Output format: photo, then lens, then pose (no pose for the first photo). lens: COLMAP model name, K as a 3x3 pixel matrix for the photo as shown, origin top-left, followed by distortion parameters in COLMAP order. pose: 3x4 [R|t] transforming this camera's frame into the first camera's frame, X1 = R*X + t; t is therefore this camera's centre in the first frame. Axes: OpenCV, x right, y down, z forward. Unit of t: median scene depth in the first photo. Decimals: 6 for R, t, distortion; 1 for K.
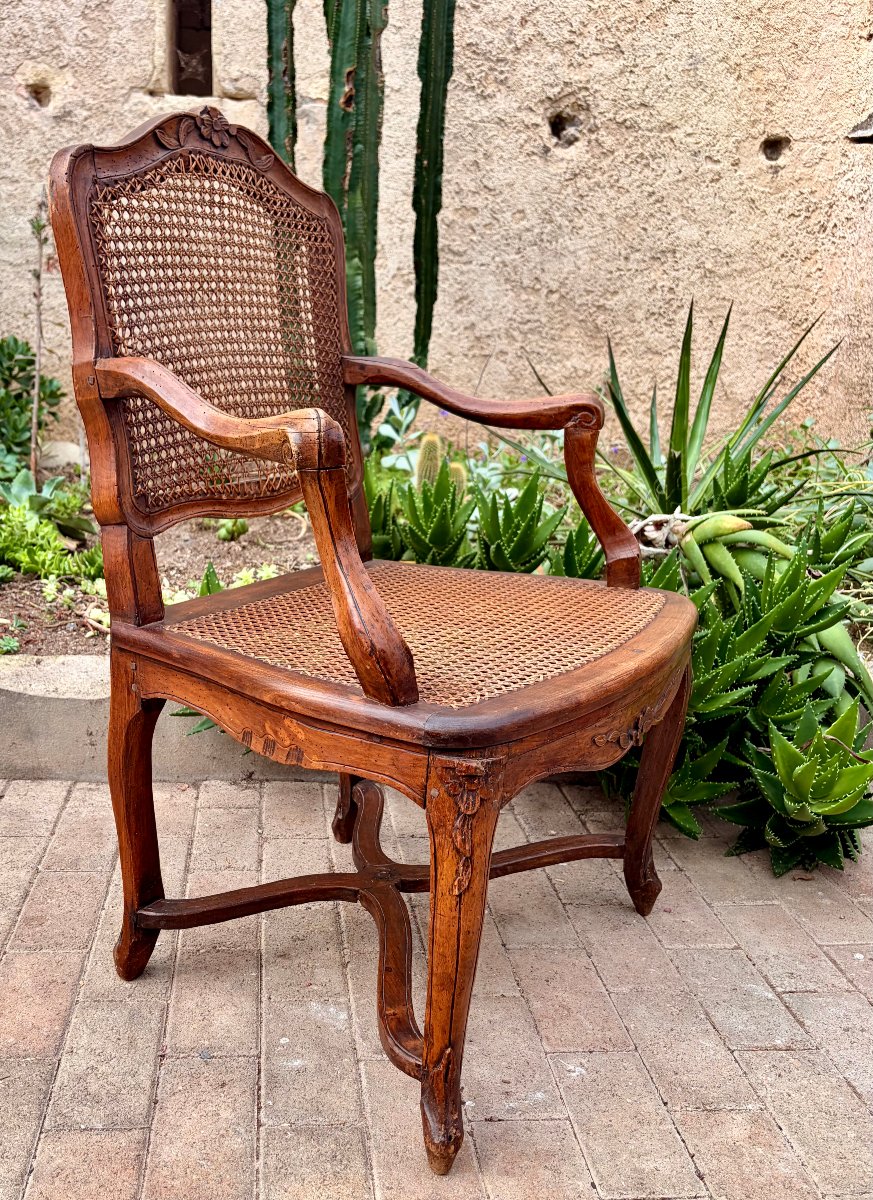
lens RADIAL K [[1078.9, 0, 352.4], [0, 1078.9, 706.7], [0, 0, 1]] dist [0.037505, -0.042927]
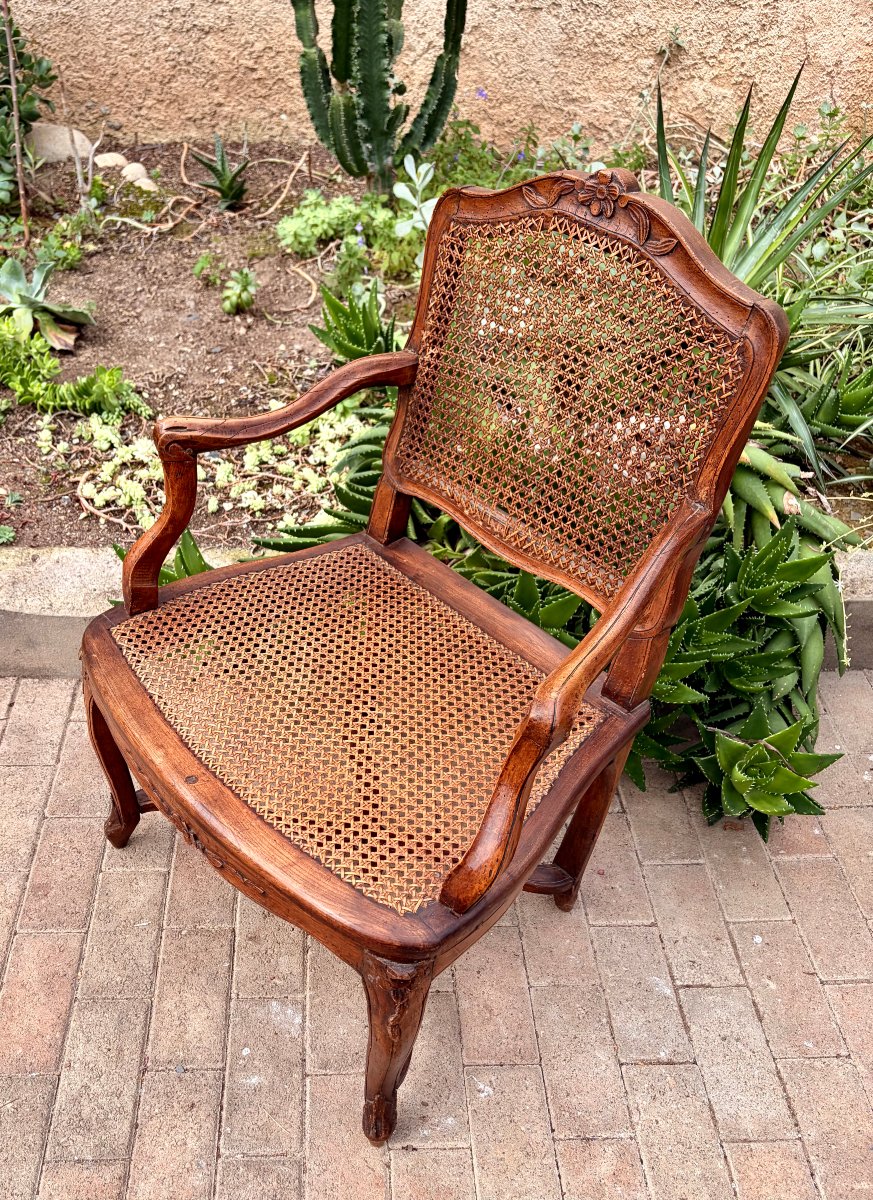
lens RADIAL K [[1001.5, 0, 373.9], [0, 1001.5, 658.7], [0, 0, 1]] dist [0.010461, 0.004851]
pose [[0.999242, 0.027783, -0.027252, 0.038718], [-0.014576, 0.916465, 0.399849, -0.214656], [0.036084, -0.399149, 0.916176, 0.063066]]
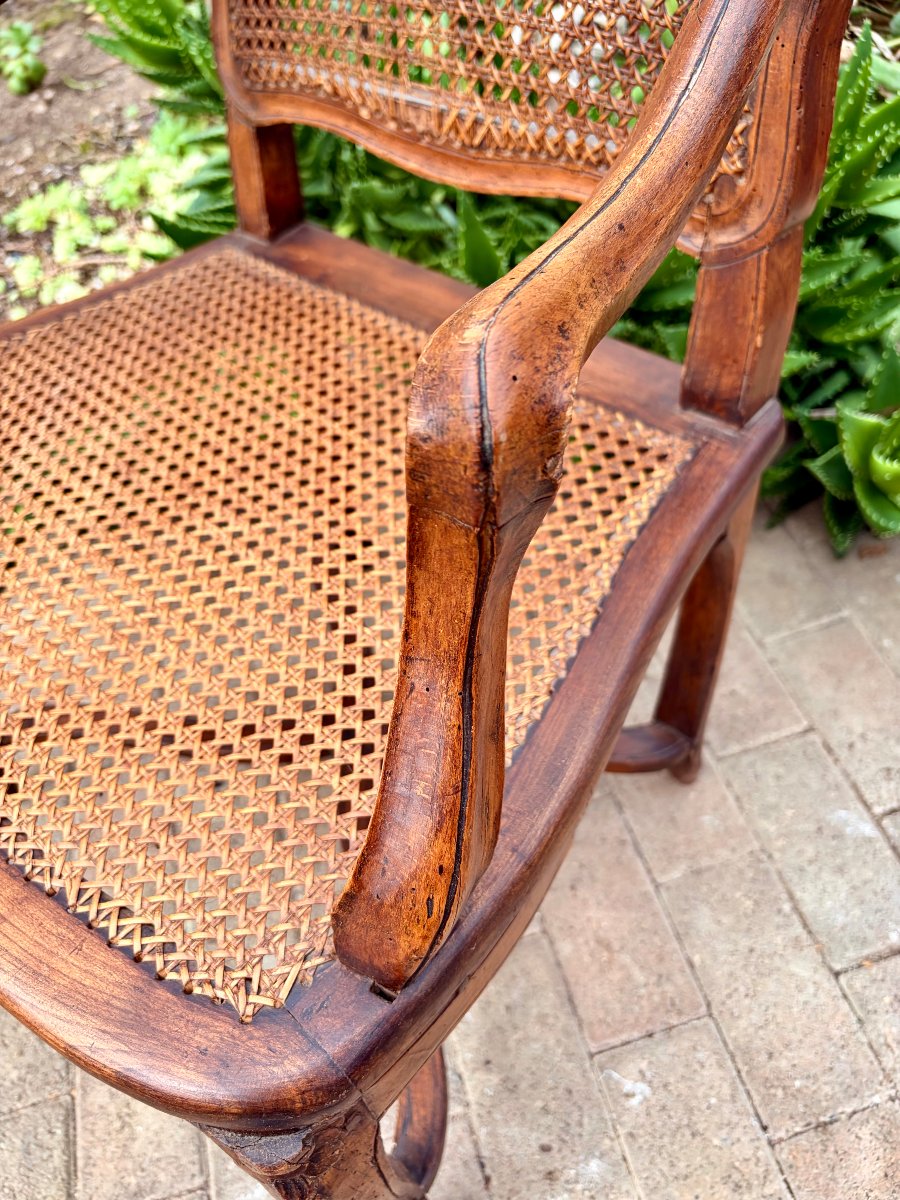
lens RADIAL K [[911.9, 0, 450.0], [0, 911.9, 600.0], [0, 0, 1]] dist [0.042388, -0.066040]
pose [[0.965906, -0.258844, -0.004992, 0.067693], [0.226396, 0.835156, 0.501258, -0.105836], [-0.125579, -0.485298, 0.865283, 0.251101]]
